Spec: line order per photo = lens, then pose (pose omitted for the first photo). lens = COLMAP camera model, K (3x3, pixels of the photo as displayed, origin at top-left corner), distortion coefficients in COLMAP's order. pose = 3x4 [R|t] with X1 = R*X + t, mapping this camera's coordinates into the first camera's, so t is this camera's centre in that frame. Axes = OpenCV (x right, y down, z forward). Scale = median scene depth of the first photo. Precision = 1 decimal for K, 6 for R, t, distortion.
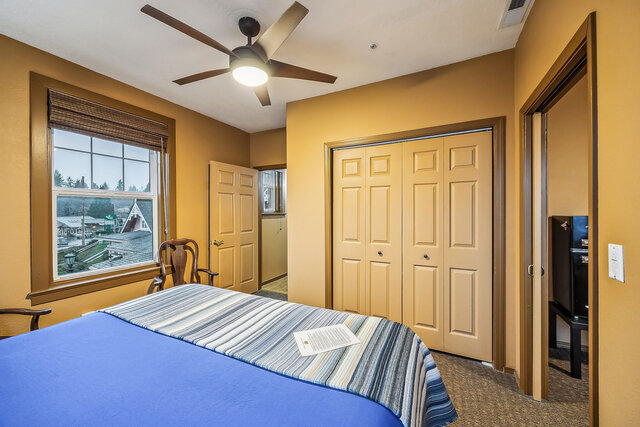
lens RADIAL K [[245.0, 0, 320.5], [0, 245.0, 209.5], [0, 0, 1]] dist [0.001244, 0.000025]
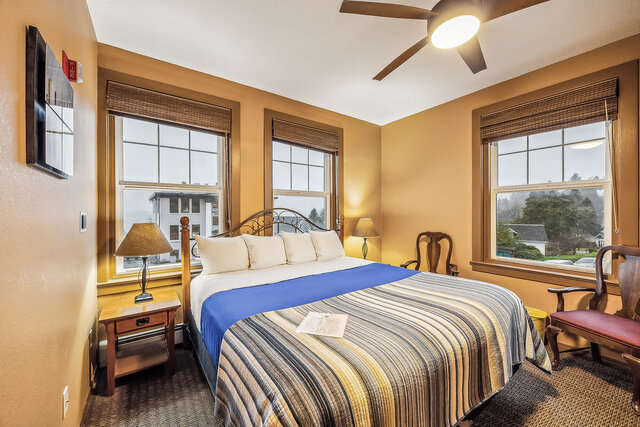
lens RADIAL K [[257.7, 0, 321.4], [0, 257.7, 211.2], [0, 0, 1]] dist [0.005921, 0.000369]
pose [[-0.479261, -0.003349, -0.877666, 0.830627], [0.011893, 0.999876, -0.010310, 0.057288], [0.877592, -0.015379, -0.479162, 1.290268]]
